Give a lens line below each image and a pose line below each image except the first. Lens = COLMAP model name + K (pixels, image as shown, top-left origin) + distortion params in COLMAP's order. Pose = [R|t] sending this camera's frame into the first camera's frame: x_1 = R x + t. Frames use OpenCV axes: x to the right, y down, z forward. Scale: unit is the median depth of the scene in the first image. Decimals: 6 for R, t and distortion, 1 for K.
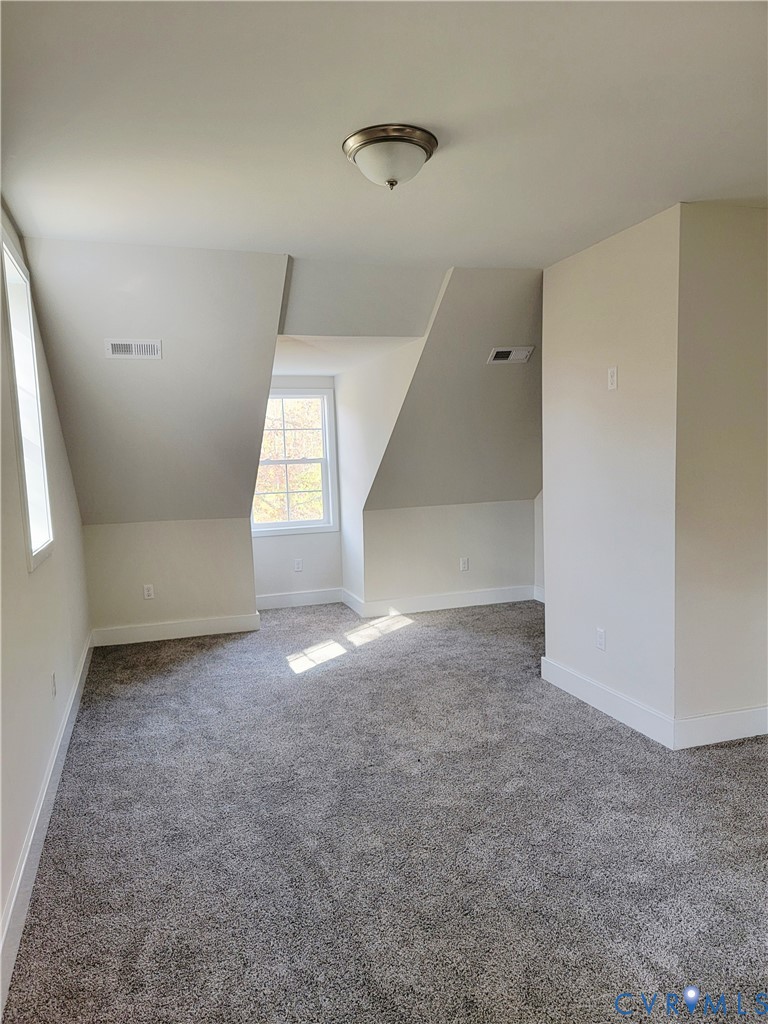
lens RADIAL K [[707.3, 0, 373.2], [0, 707.3, 513.5], [0, 0, 1]] dist [0.059455, -0.052065]
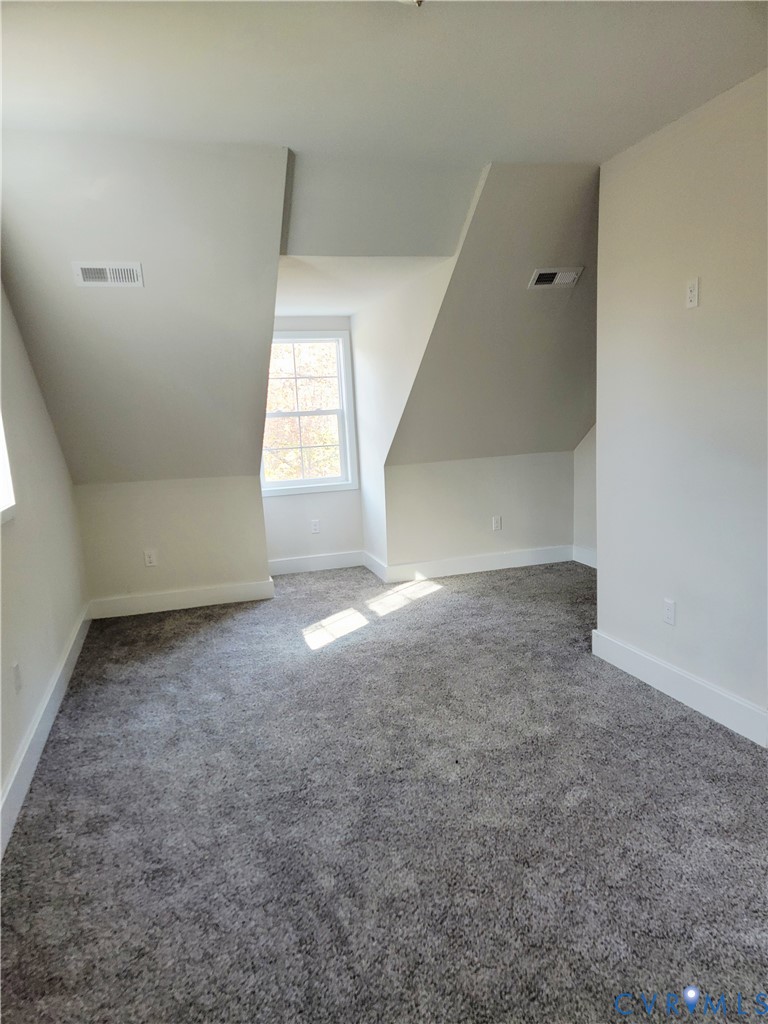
lens RADIAL K [[707.3, 0, 373.2], [0, 707.3, 513.5], [0, 0, 1]] dist [0.059455, -0.052065]
pose [[0.999443, -0.013862, -0.030343, -0.003646], [0.015639, 0.998127, 0.059145, 0.004839], [0.029466, -0.059586, 0.997788, 0.155419]]
